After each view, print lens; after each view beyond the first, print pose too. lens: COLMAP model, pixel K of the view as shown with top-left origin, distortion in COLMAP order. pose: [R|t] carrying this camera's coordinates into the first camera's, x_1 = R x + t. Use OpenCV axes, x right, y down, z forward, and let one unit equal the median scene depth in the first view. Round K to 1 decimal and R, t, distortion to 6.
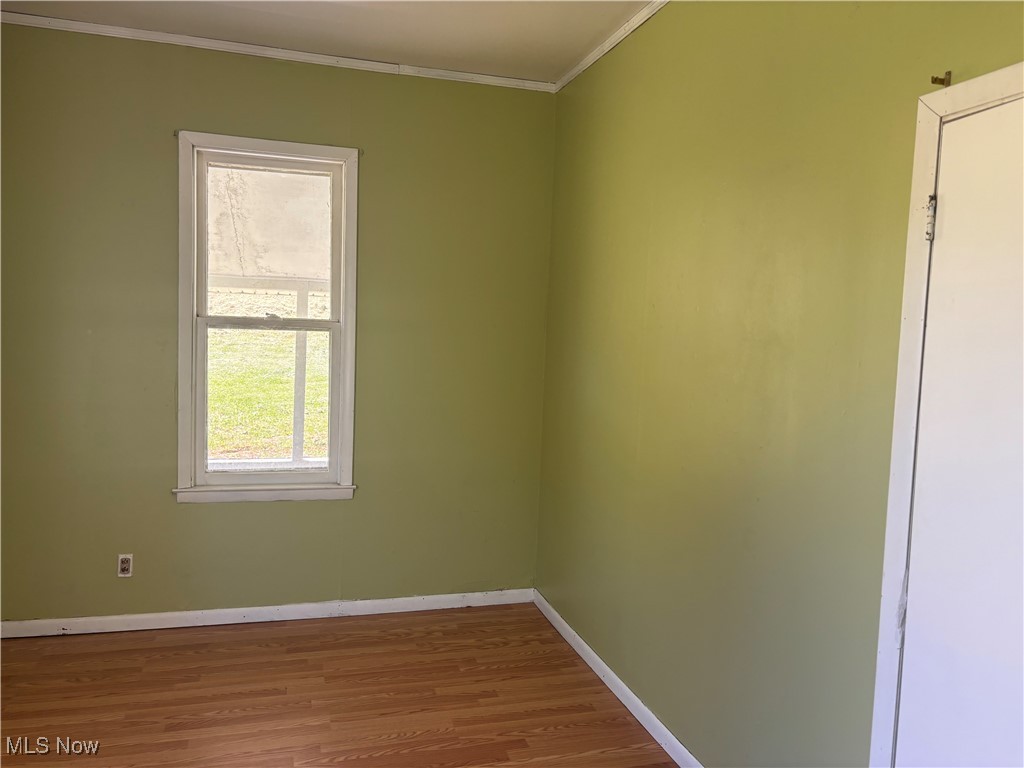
lens RADIAL K [[771.9, 0, 508.1], [0, 771.9, 384.5], [0, 0, 1]] dist [0.056761, -0.055367]
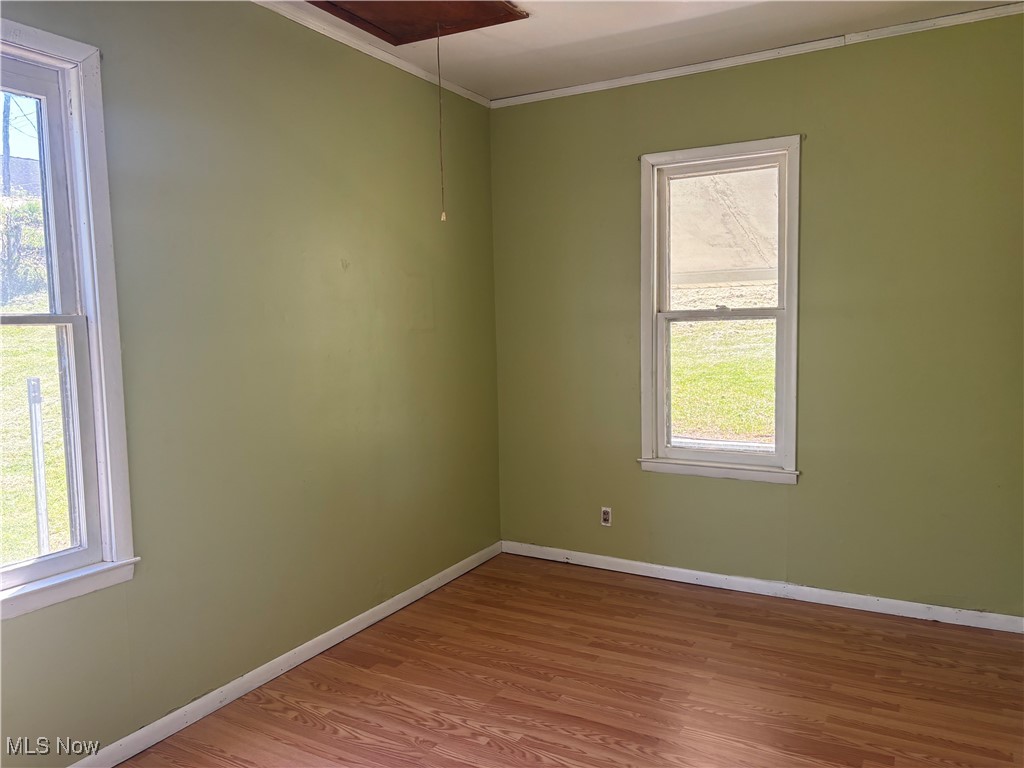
lens RADIAL K [[771.9, 0, 515.7], [0, 771.9, 389.1], [0, 0, 1]] dist [0.056761, -0.055367]
pose [[0.704425, 0.015953, -0.709599, 0.276267], [-0.002623, 0.999799, 0.019873, 0.005033], [0.709773, -0.012137, 0.704326, 0.034089]]
